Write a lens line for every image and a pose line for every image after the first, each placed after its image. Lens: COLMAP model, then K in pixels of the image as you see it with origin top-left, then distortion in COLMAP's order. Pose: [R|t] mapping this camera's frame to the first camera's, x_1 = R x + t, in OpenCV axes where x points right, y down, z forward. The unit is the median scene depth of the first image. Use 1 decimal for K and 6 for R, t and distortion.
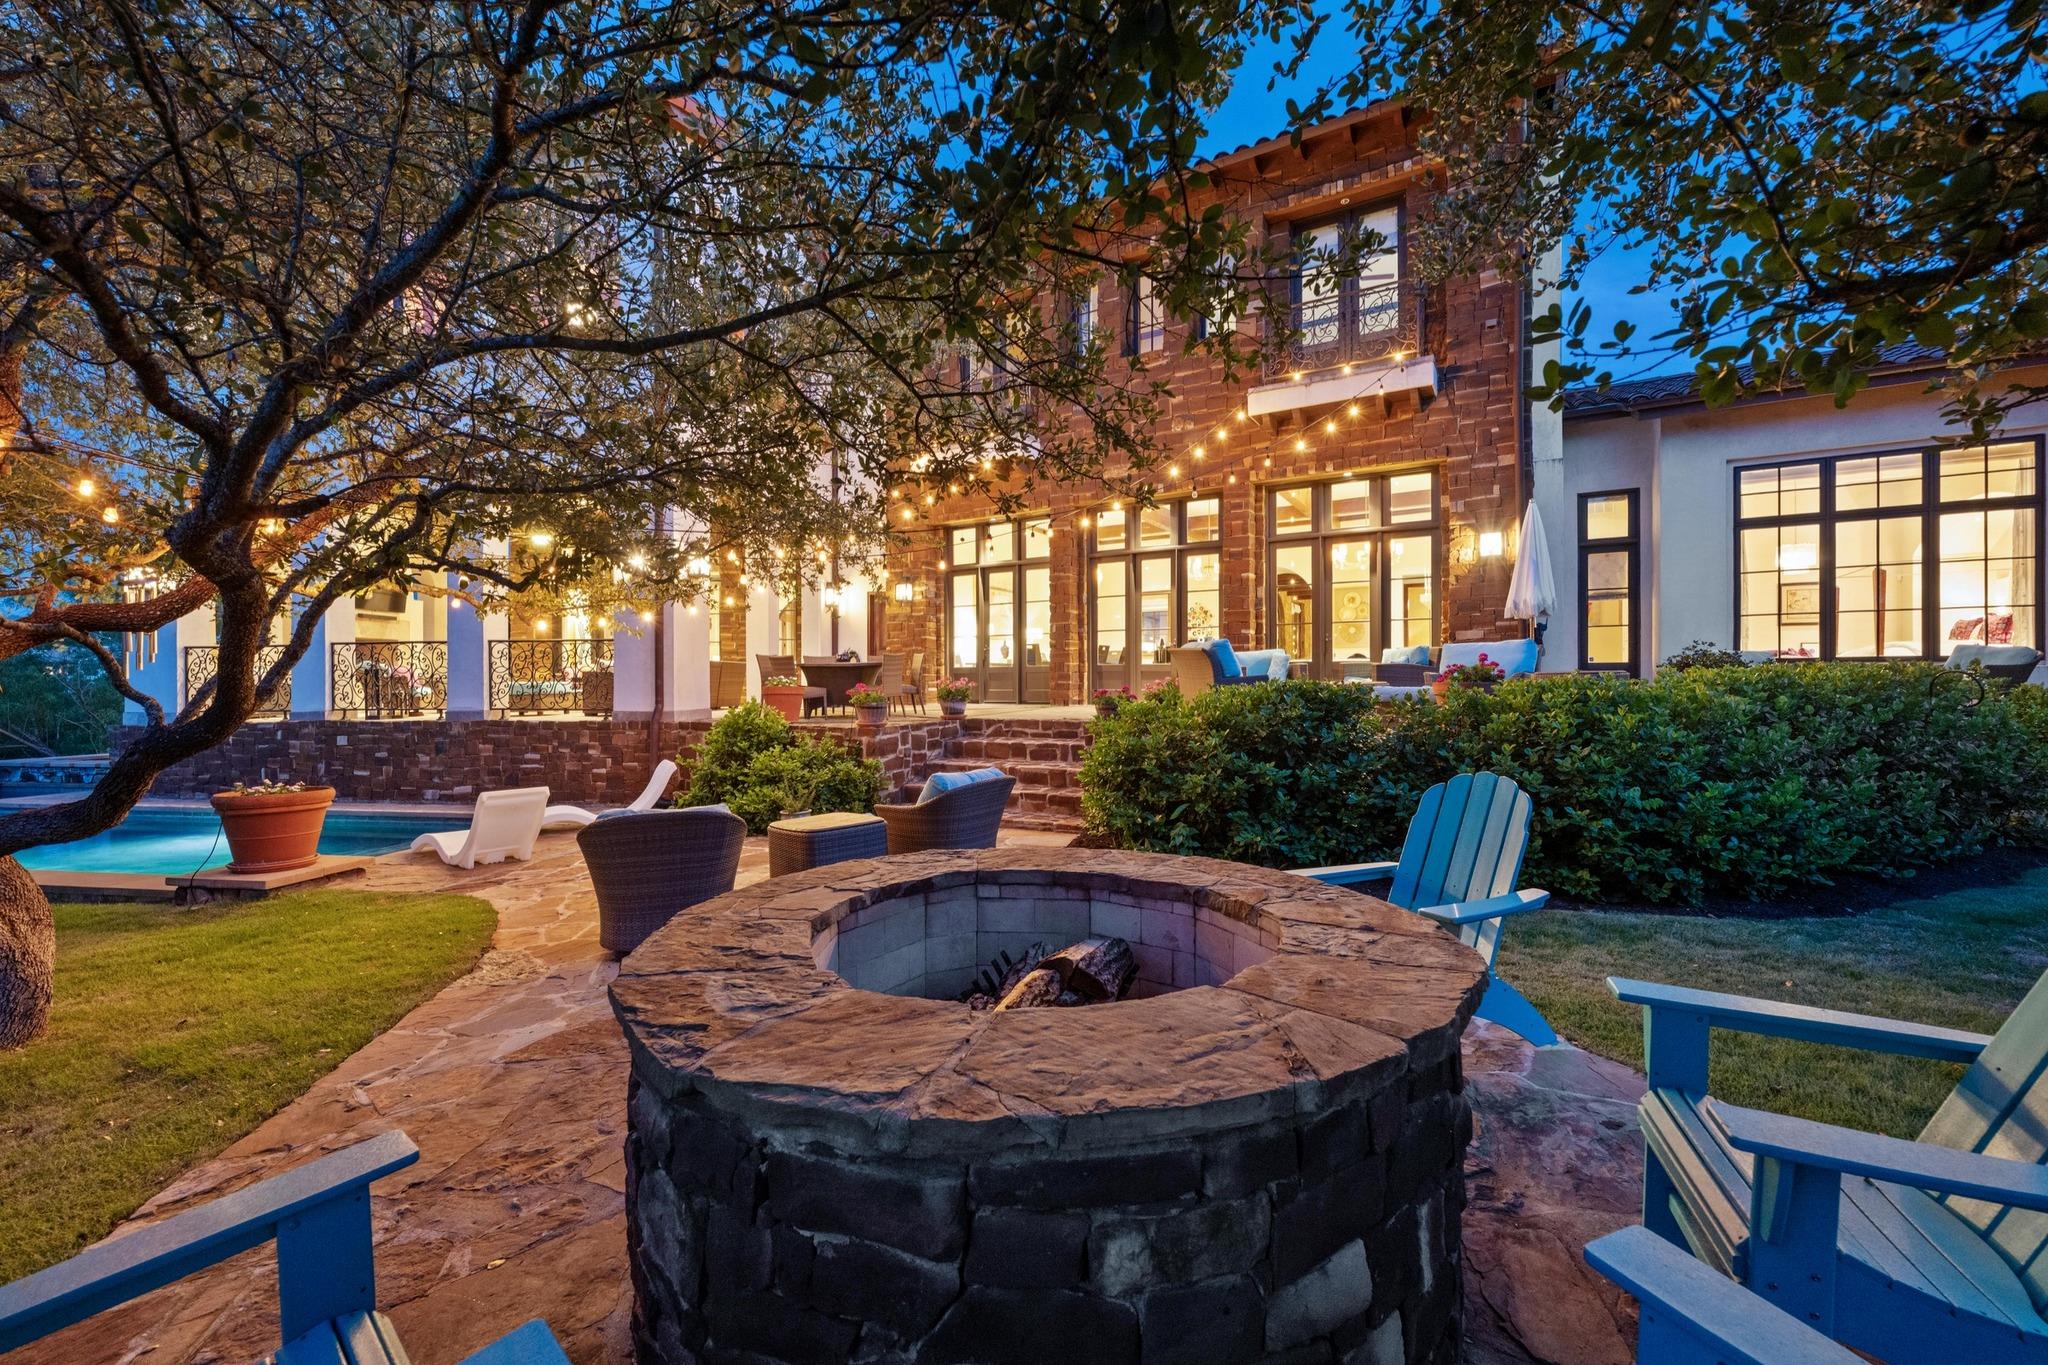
lens RADIAL K [[833.6, 0, 1024.0], [0, 833.6, 682.5], [0, 0, 1]] dist [-0.000197, -0.000085]
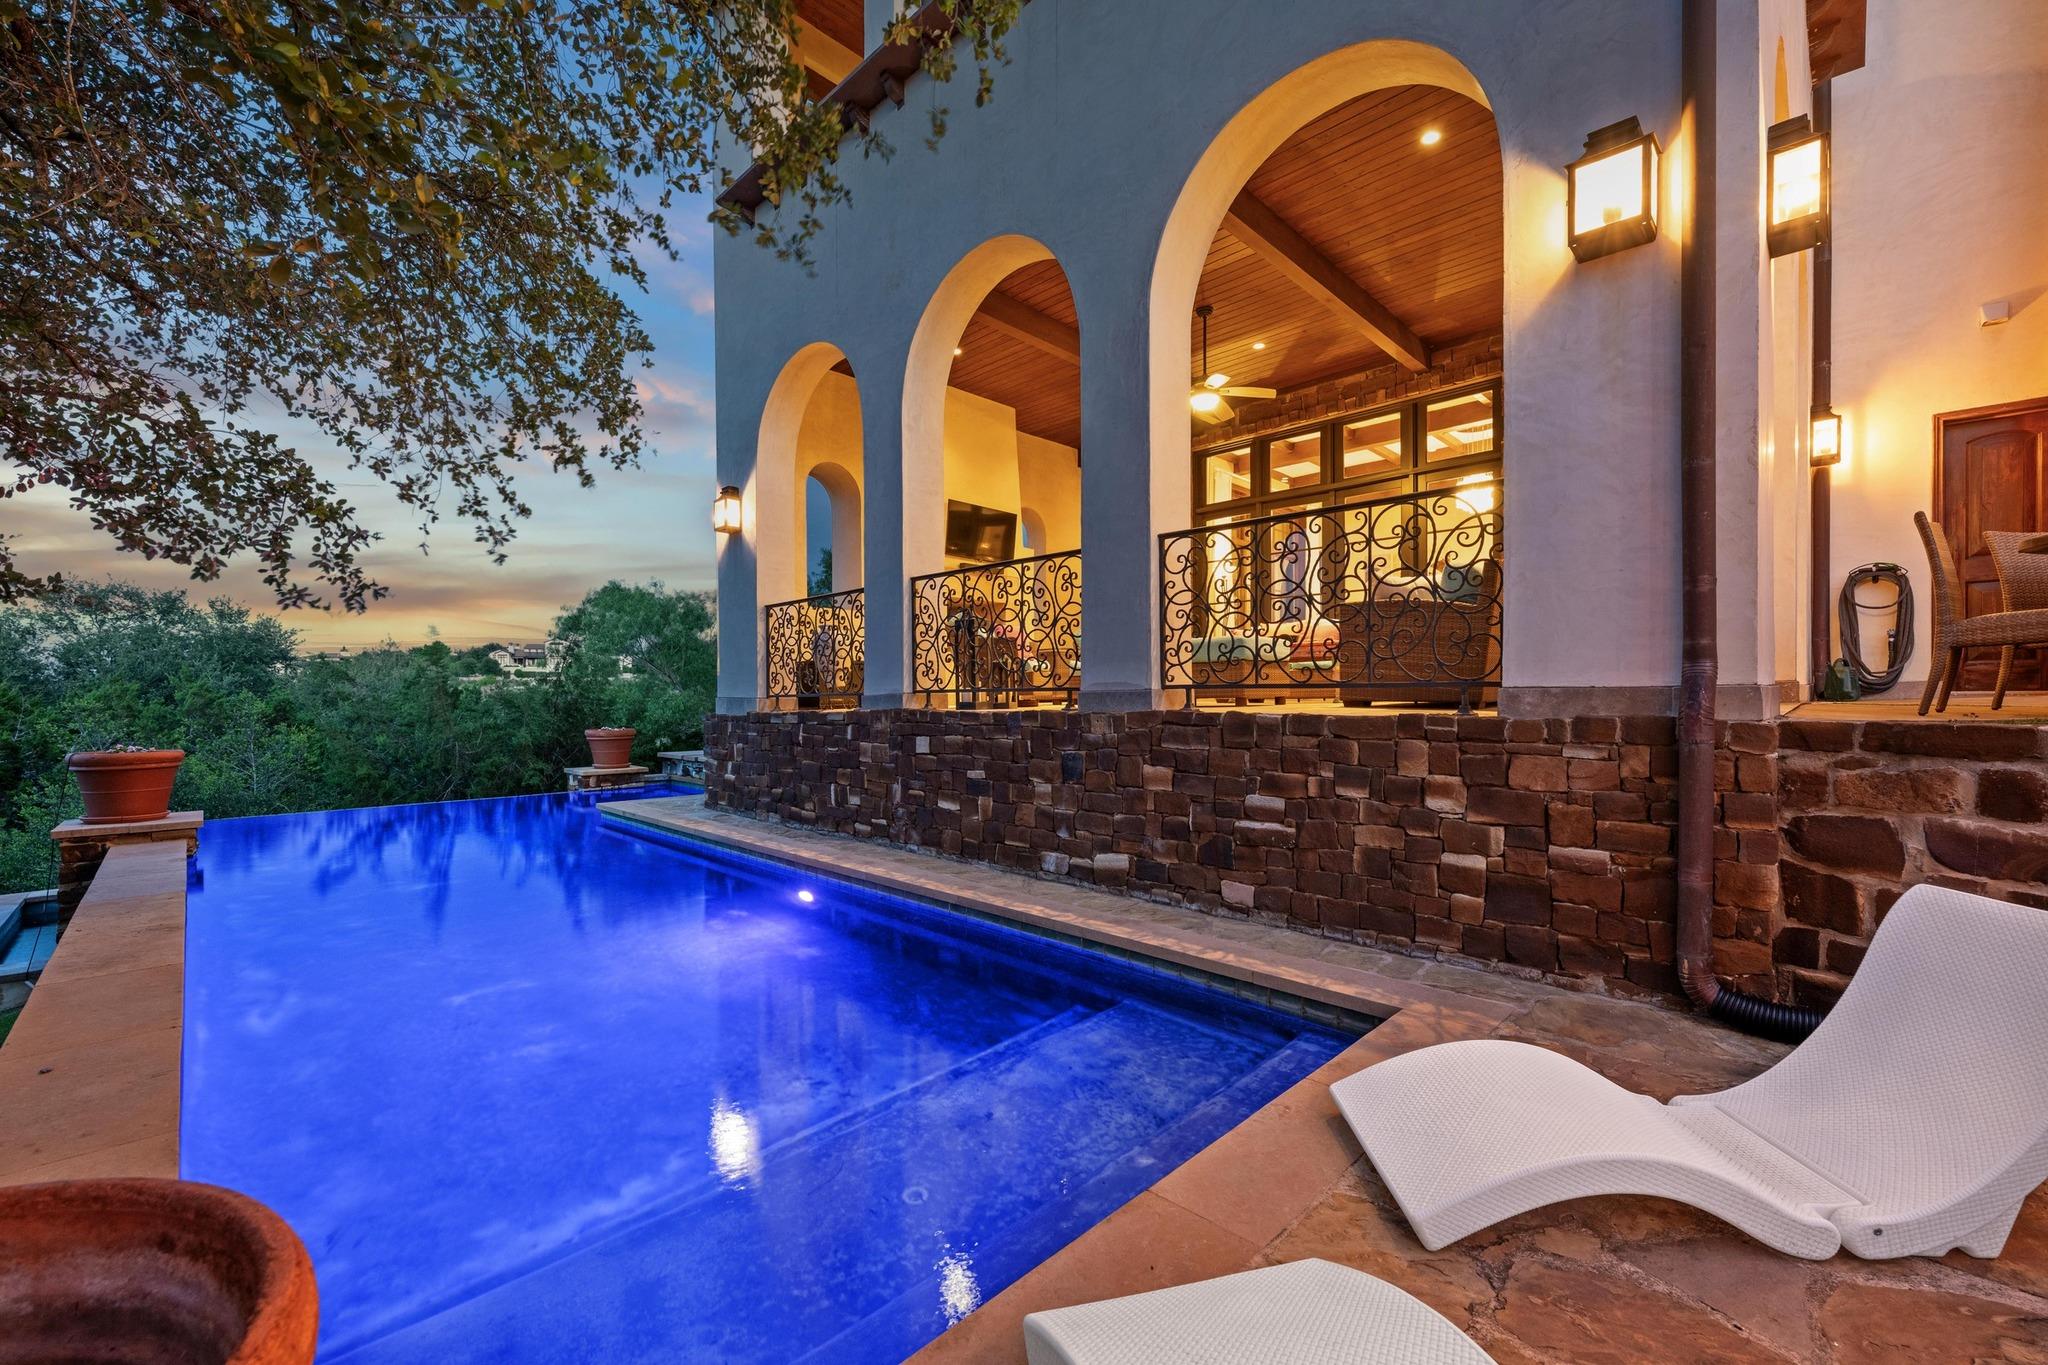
lens RADIAL K [[833.6, 0, 1024.0], [0, 833.6, 682.5], [0, 0, 1]] dist [-0.000197, -0.000085]
pose [[0.807948, -0.009038, -0.589184, -0.426114], [0.000939, 0.999901, -0.014051, 0.035004], [0.589253, 0.010800, 0.807876, 0.578962]]
